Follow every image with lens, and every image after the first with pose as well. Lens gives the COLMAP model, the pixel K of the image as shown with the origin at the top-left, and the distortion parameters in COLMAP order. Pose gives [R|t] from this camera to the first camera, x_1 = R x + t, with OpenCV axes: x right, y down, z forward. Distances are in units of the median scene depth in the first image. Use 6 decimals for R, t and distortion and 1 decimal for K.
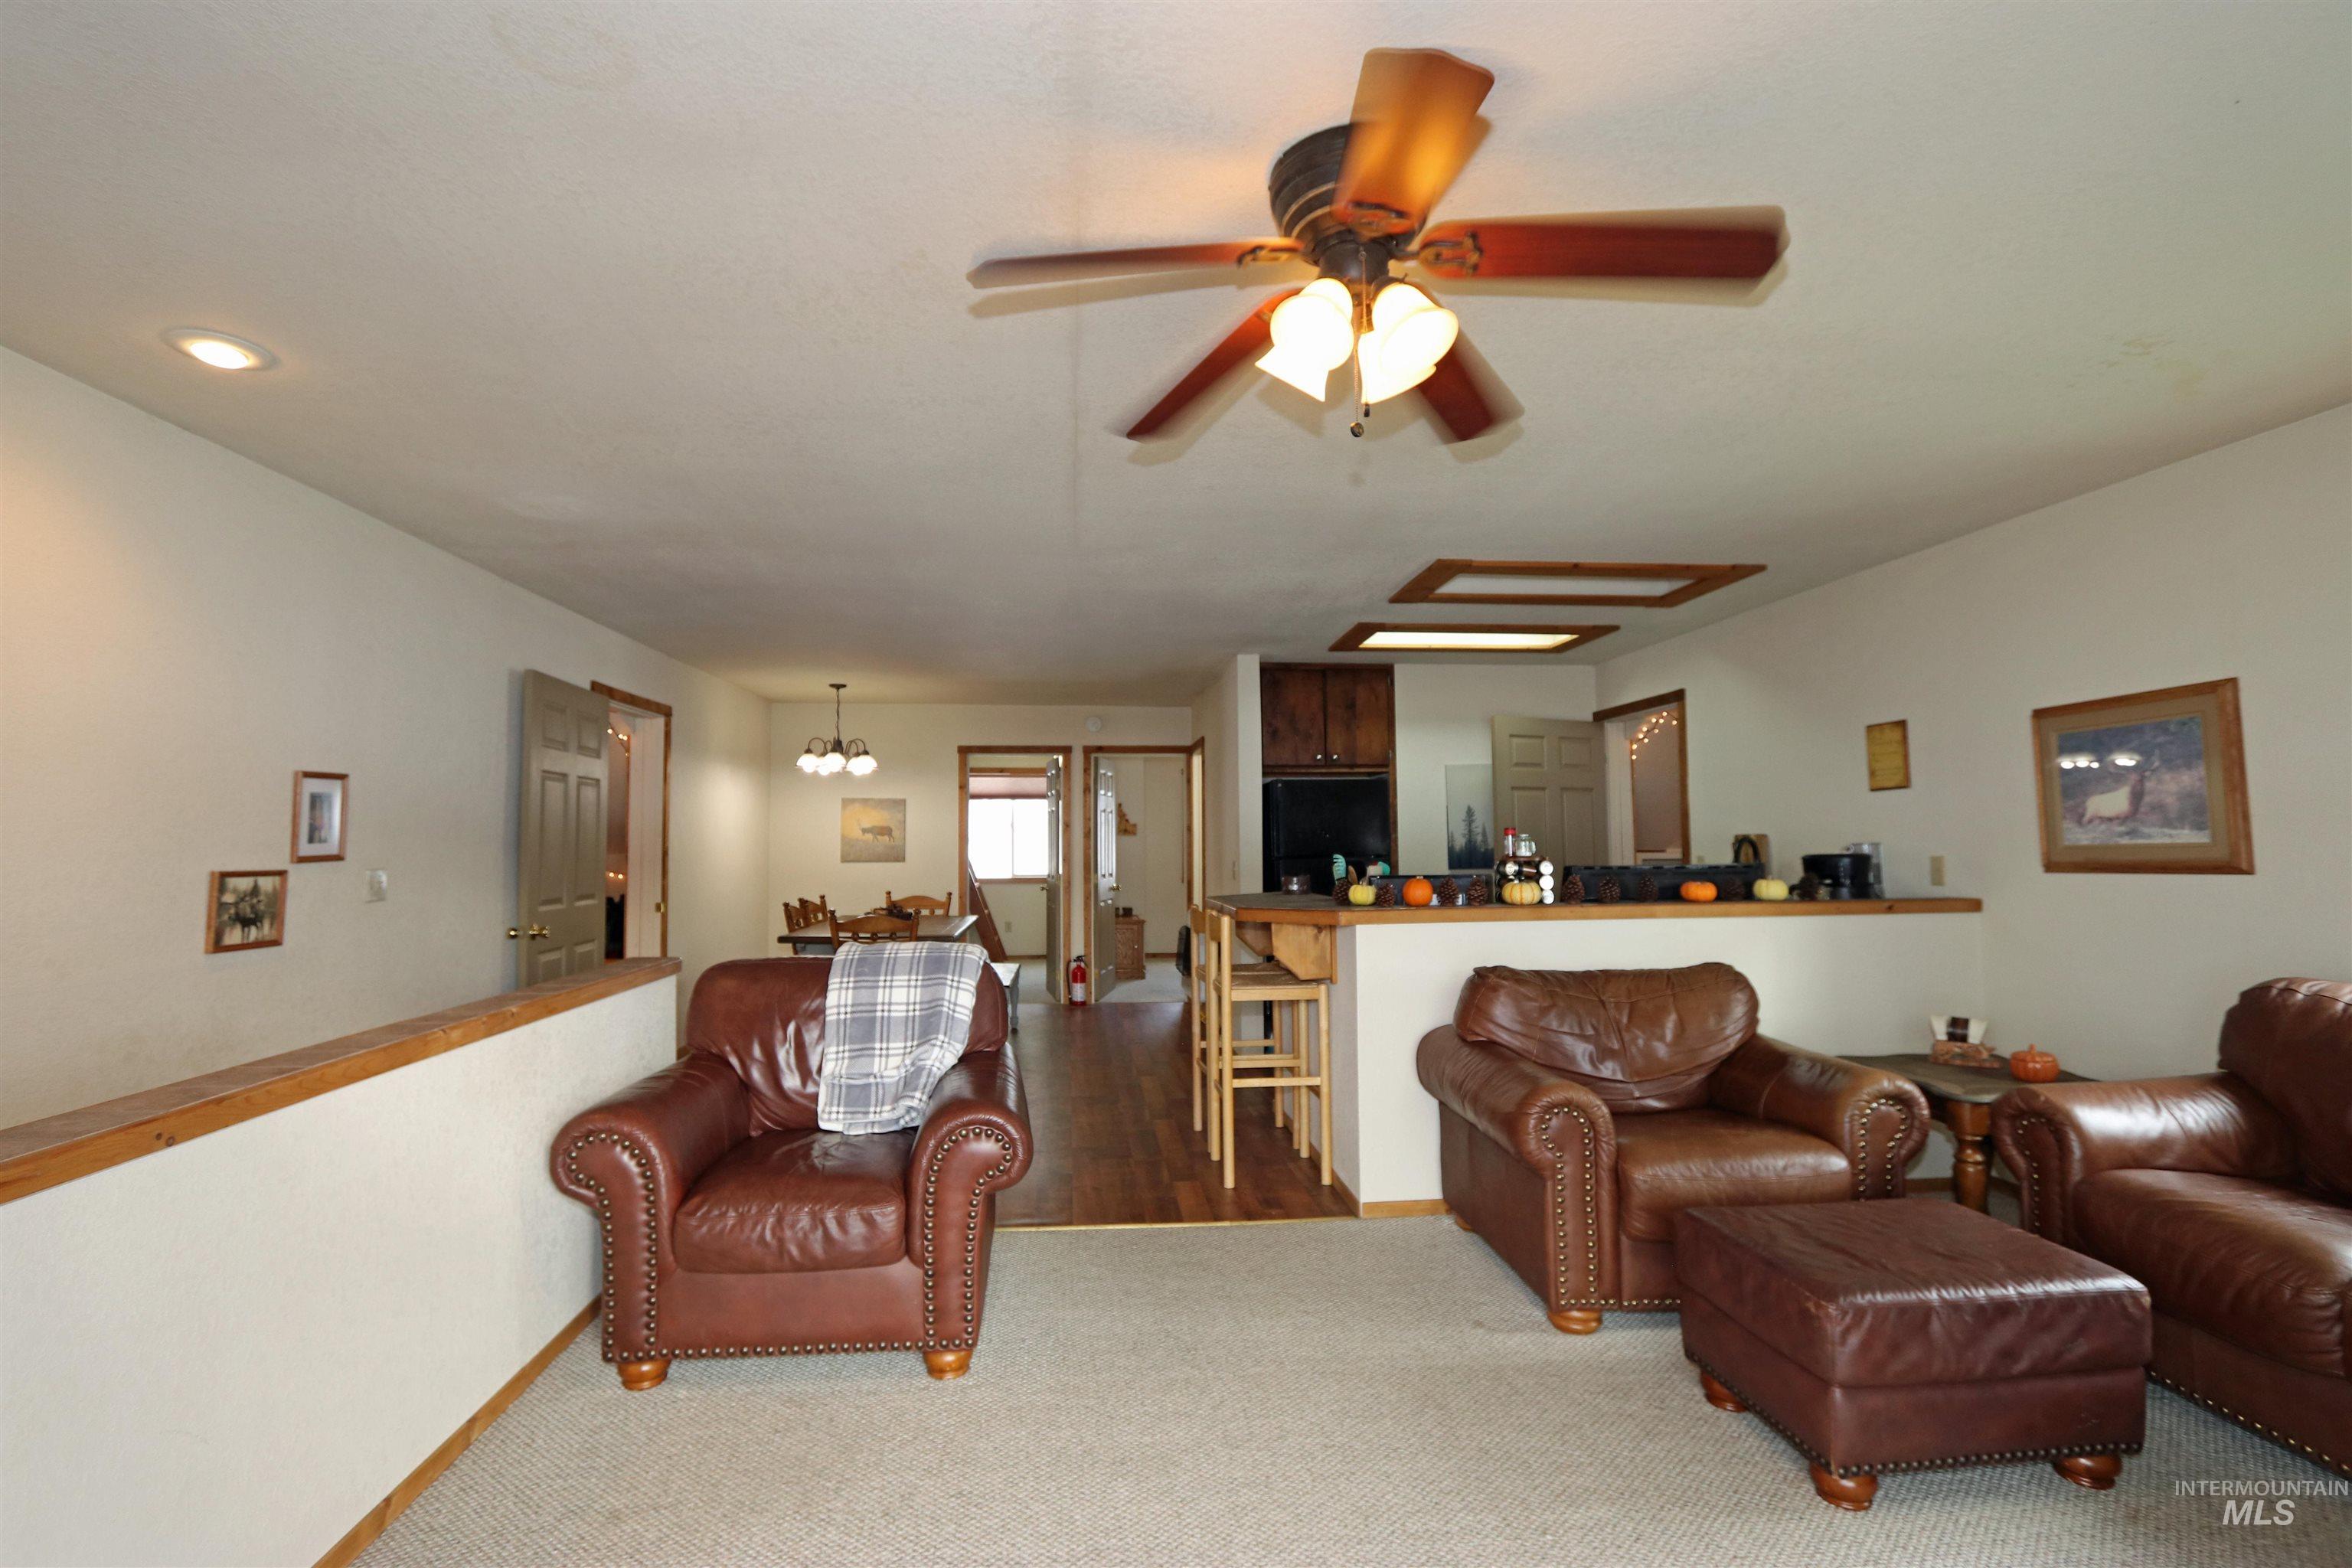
lens RADIAL K [[1091.3, 0, 1167.9], [0, 1091.3, 788.3], [0, 0, 1]] dist [-0.022161, 0.005430]
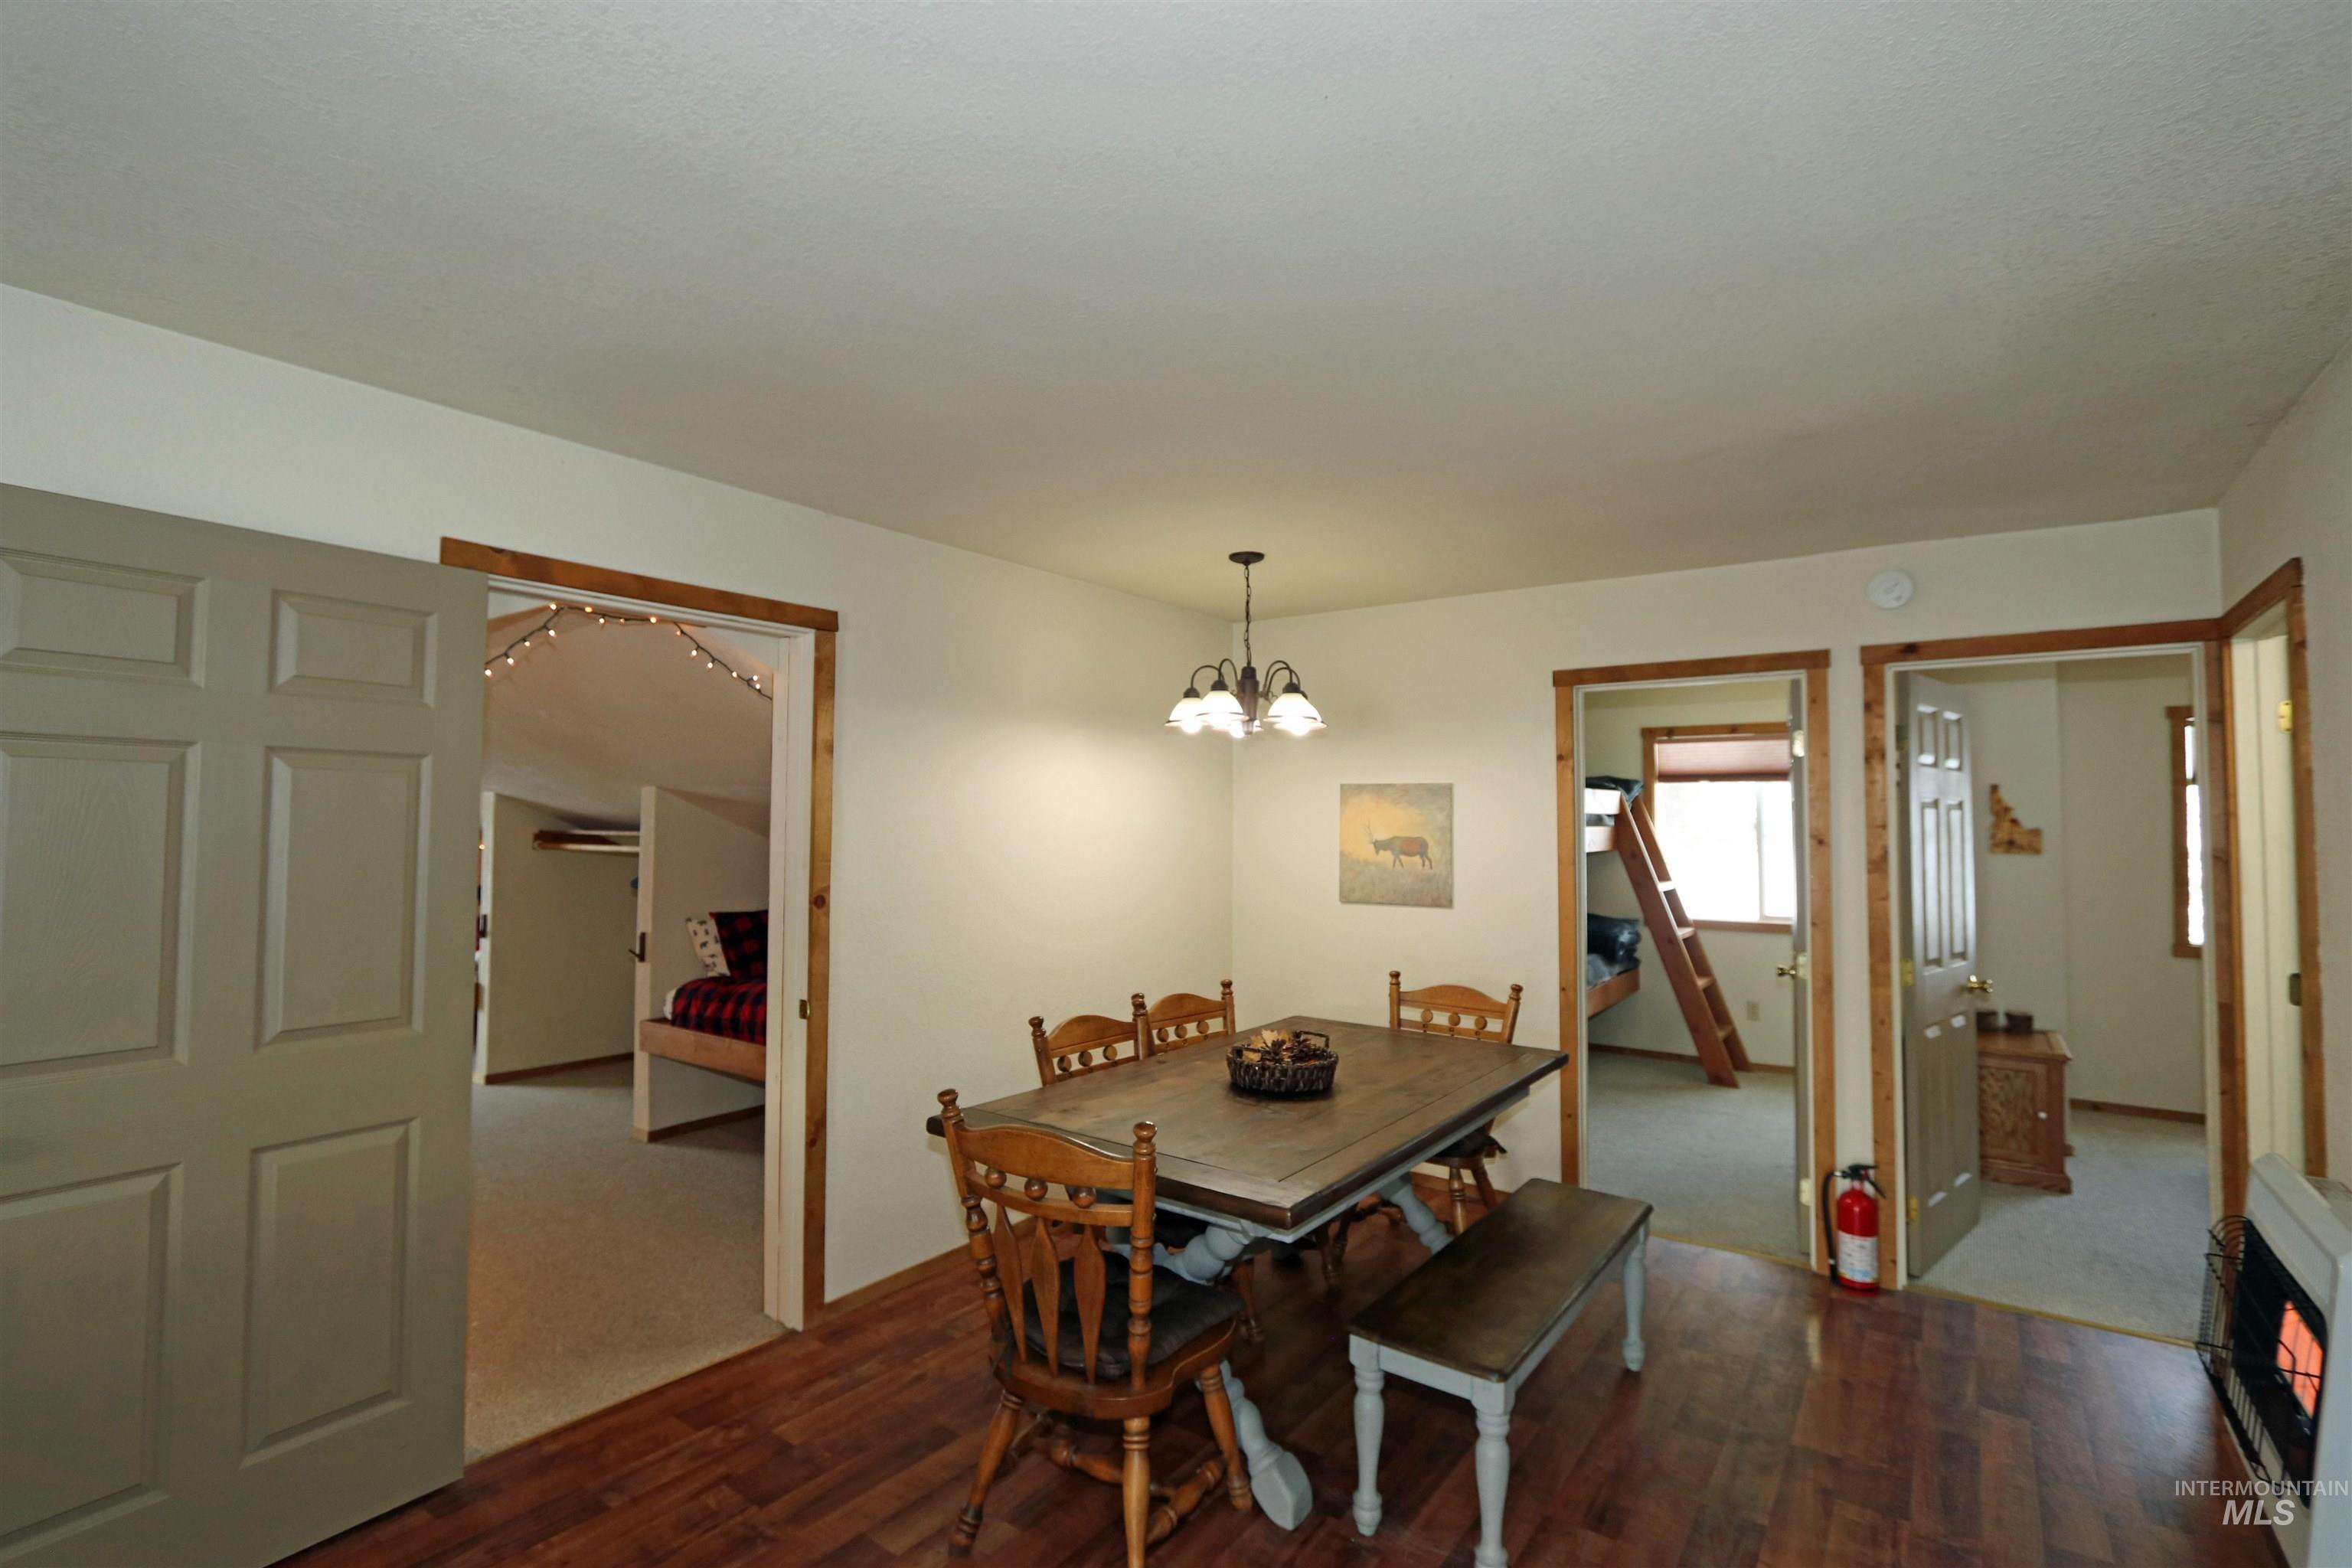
lens RADIAL K [[1083.6, 0, 1168.3], [0, 1083.6, 781.5], [0, 0, 1]] dist [-0.012024, -0.000015]
pose [[0.750714, -0.017312, -0.660400, -0.007348], [0.023252, 0.999730, 0.000225, 0.005388], [0.660218, -0.015524, 0.750914, 0.536767]]
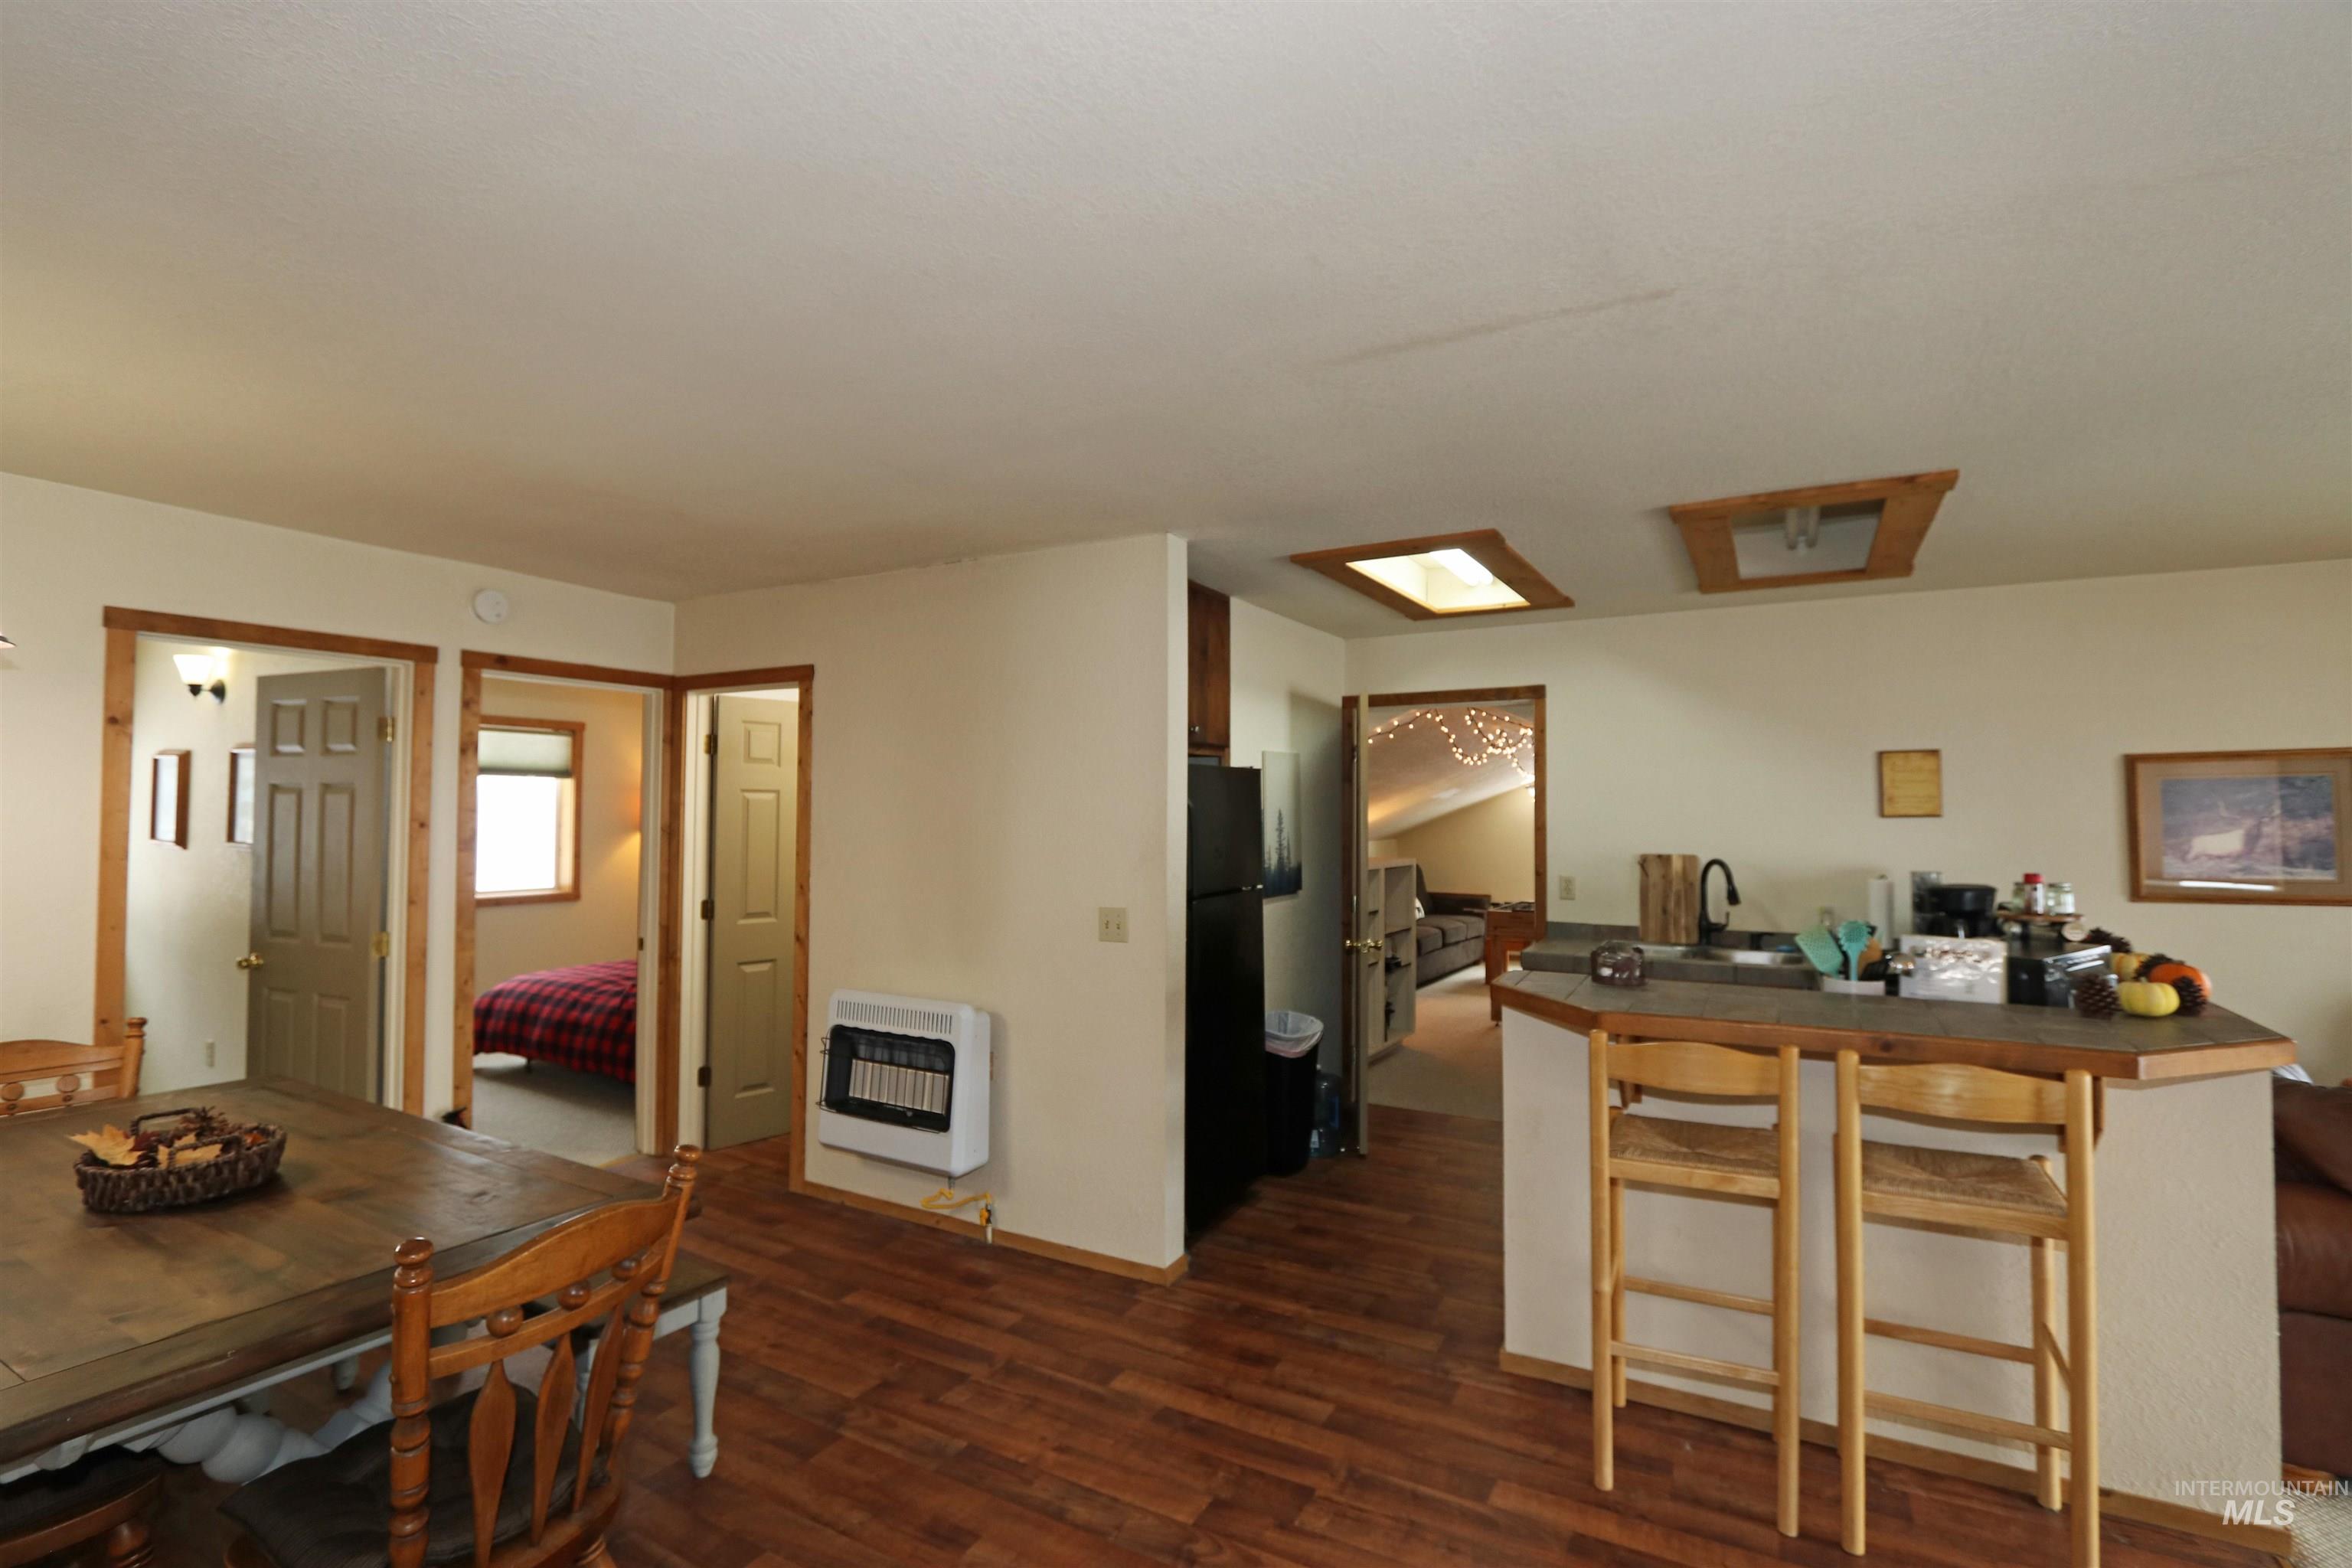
lens RADIAL K [[1083.6, 0, 1168.3], [0, 1083.6, 781.5], [0, 0, 1]] dist [-0.012024, -0.000015]
pose [[0.569773, 0.032393, 0.821163, -0.283015], [-0.049361, 0.998768, -0.005149, 0.003683], [-0.820318, -0.037600, 0.570670, 0.508566]]
